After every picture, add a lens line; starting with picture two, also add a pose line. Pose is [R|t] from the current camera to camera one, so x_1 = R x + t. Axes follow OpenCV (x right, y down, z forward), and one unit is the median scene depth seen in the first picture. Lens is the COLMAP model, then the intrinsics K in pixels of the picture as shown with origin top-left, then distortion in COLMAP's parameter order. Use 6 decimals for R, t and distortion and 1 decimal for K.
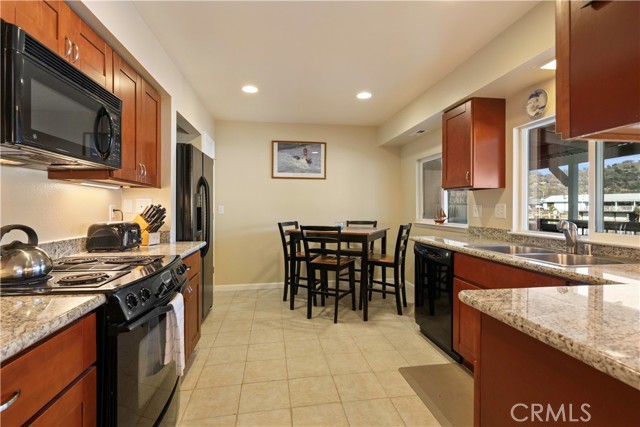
lens RADIAL K [[317.0, 0, 323.8], [0, 317.0, 203.7], [0, 0, 1]] dist [0.000600, -0.000198]
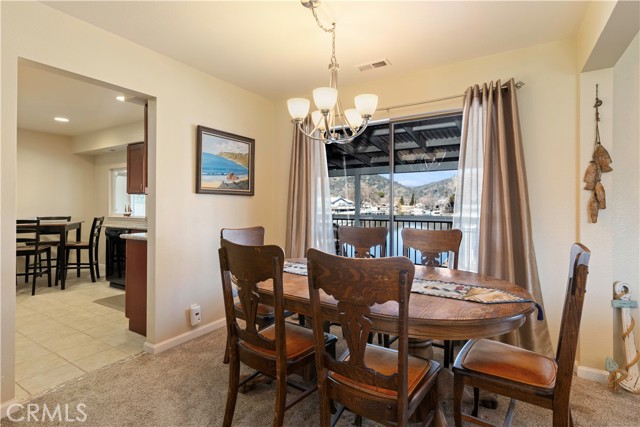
lens RADIAL K [[317.0, 0, 323.8], [0, 317.0, 203.7], [0, 0, 1]] dist [0.000600, -0.000198]
pose [[0.647397, 0.003418, 0.762145, -0.149802], [-0.006584, 0.999978, 0.001108, -0.001664], [-0.762124, -0.005735, 0.647405, -0.596284]]
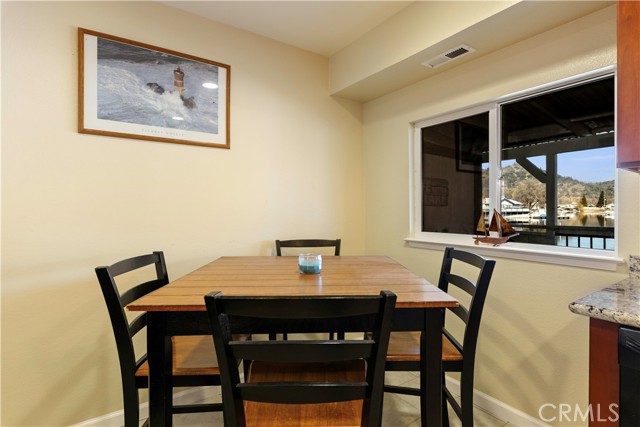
lens RADIAL K [[324.4, 0, 323.4], [0, 324.4, 207.6], [0, 0, 1]] dist [-0.001097, 0.000750]
pose [[0.904055, -0.002792, 0.427407, -0.081264], [-0.000980, 0.999962, 0.008605, 0.001382], [-0.427415, -0.008198, 0.904018, 0.632884]]
